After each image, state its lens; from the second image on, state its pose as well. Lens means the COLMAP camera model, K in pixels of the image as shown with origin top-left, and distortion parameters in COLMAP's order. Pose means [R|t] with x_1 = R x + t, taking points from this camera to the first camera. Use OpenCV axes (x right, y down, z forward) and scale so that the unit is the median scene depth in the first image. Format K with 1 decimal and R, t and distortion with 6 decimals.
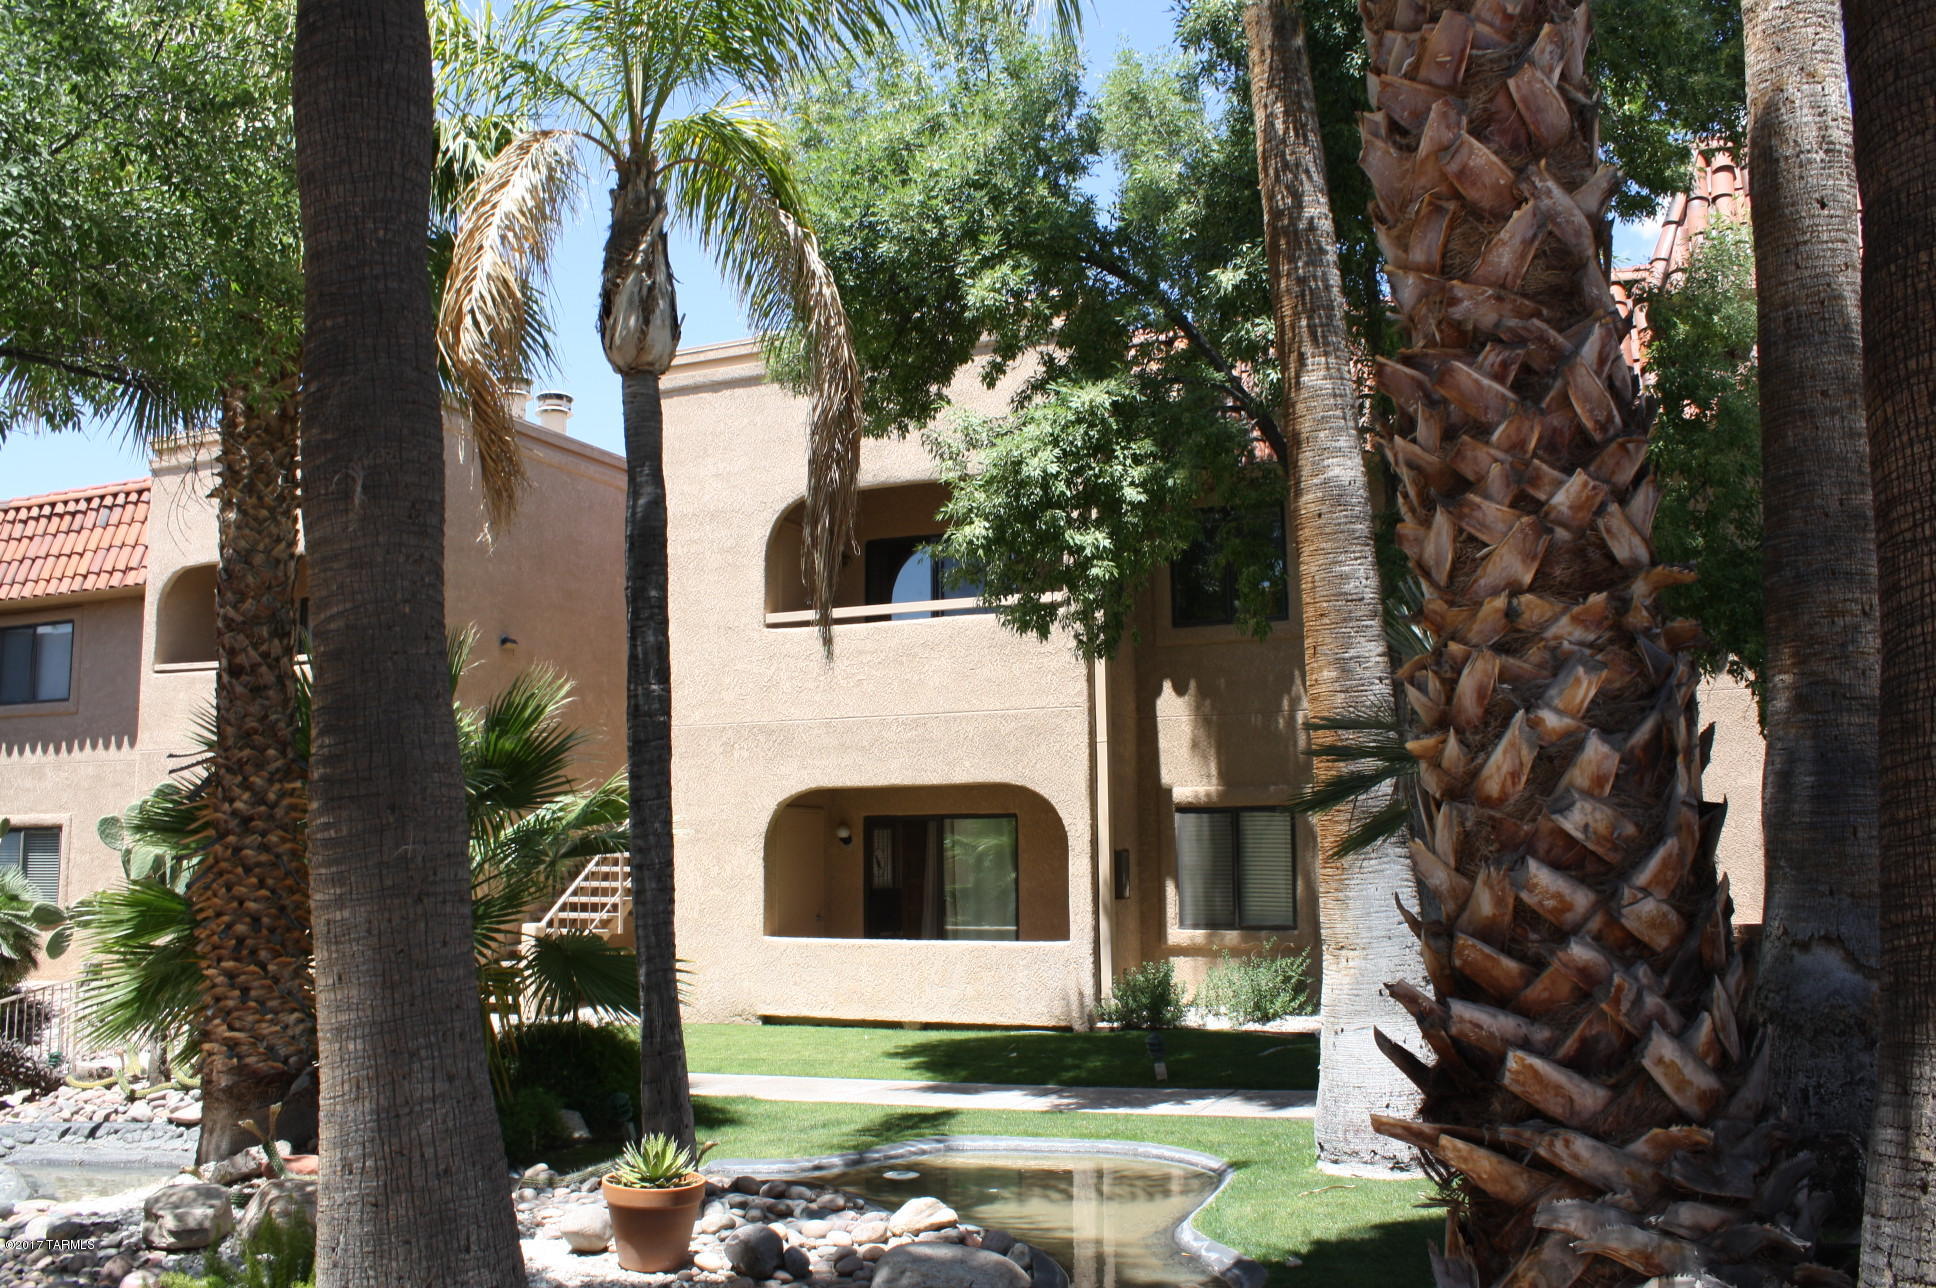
lens RADIAL K [[1636.0, 0, 969.0], [0, 1636.0, 645.2], [0, 0, 1]] dist [-0.157389, 0.133306]
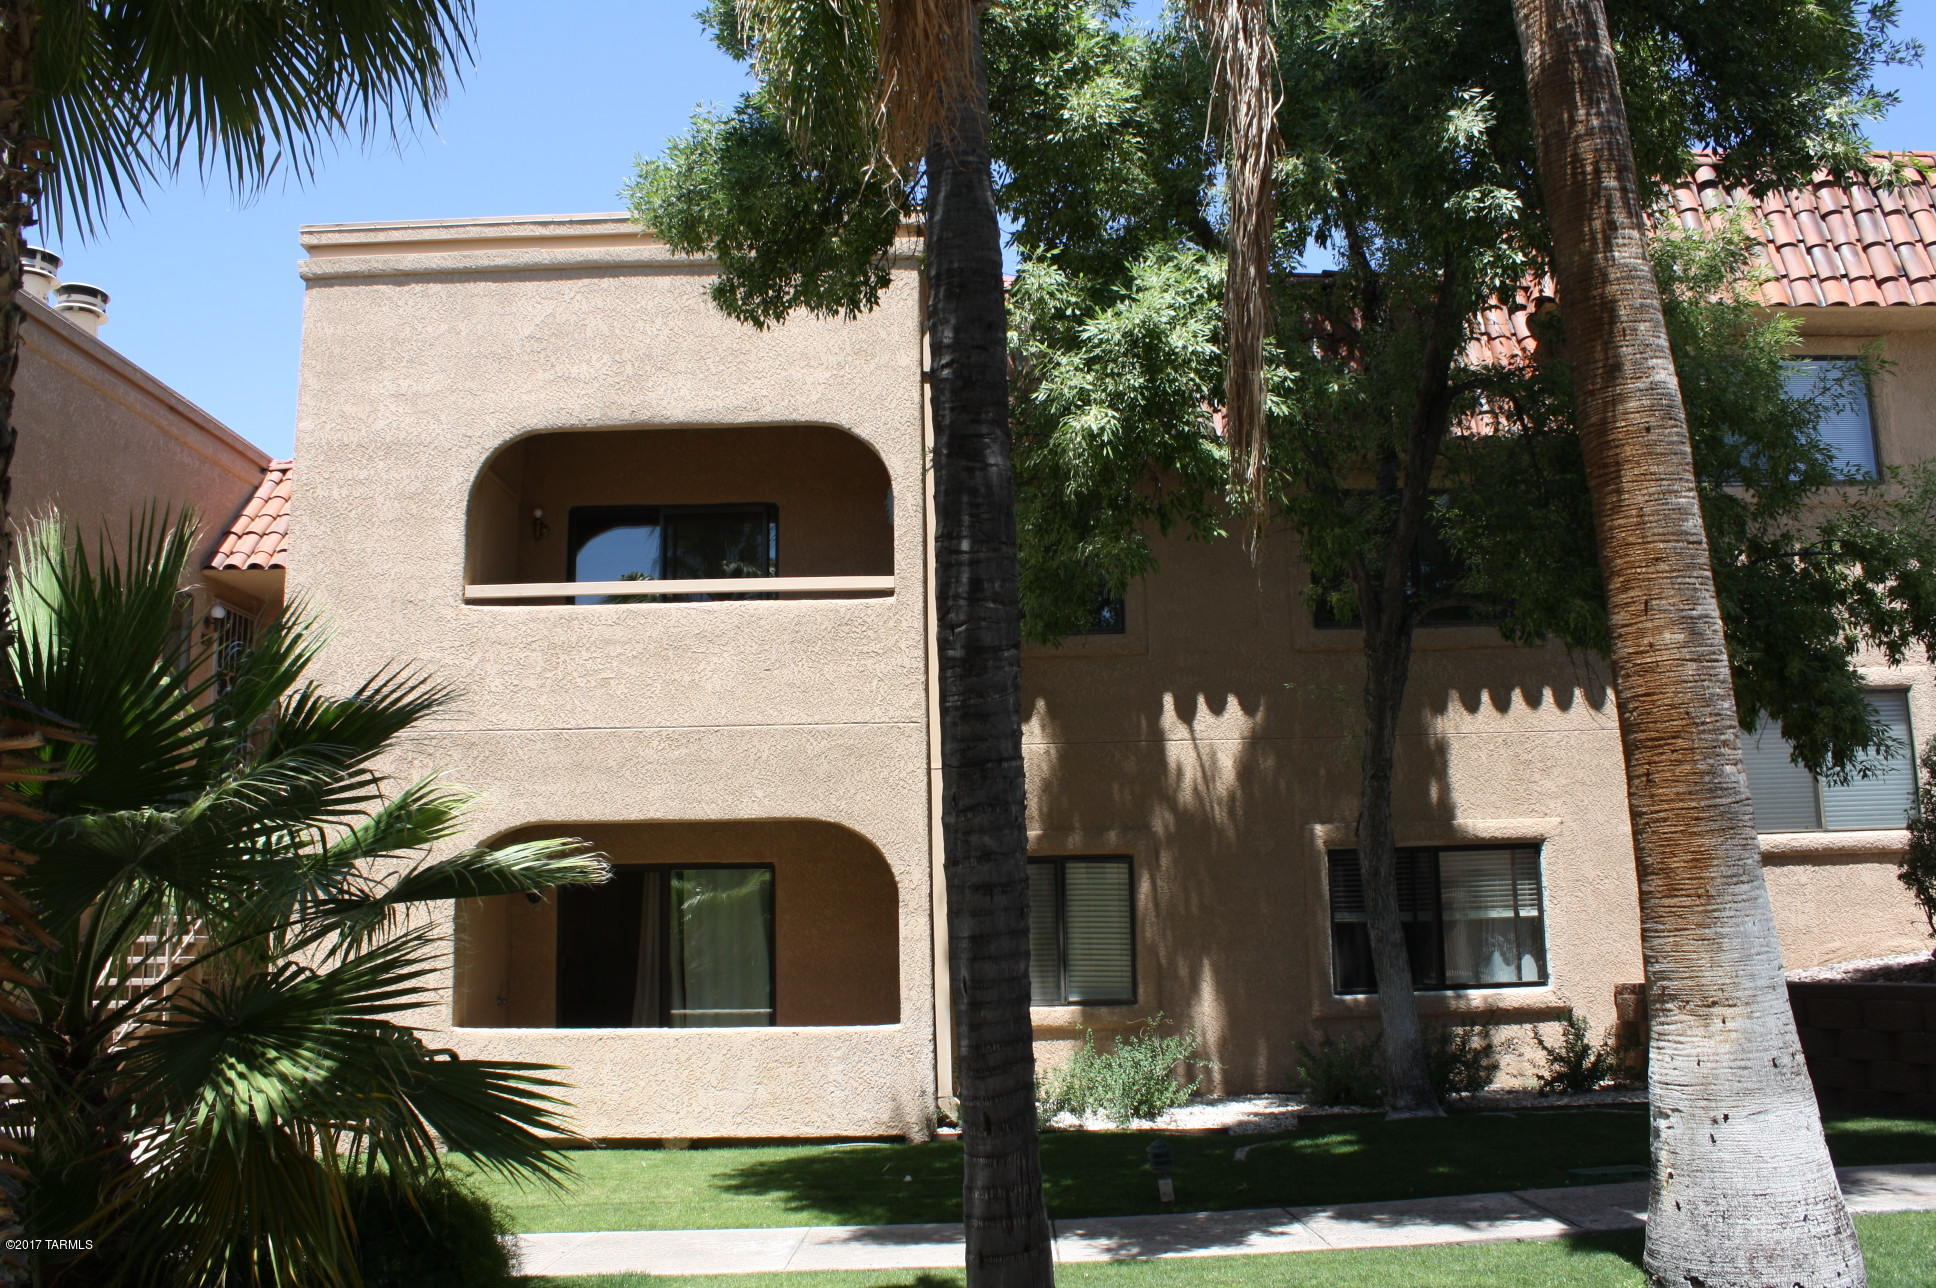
lens RADIAL K [[1636.0, 0, 971.9], [0, 1636.0, 638.4], [0, 0, 1]] dist [-0.157389, 0.133306]
pose [[0.918807, 0.061303, 0.389918, -0.210466], [-0.039244, 0.997159, -0.064299, 0.045563], [-0.392752, 0.043777, 0.918602, 0.260923]]
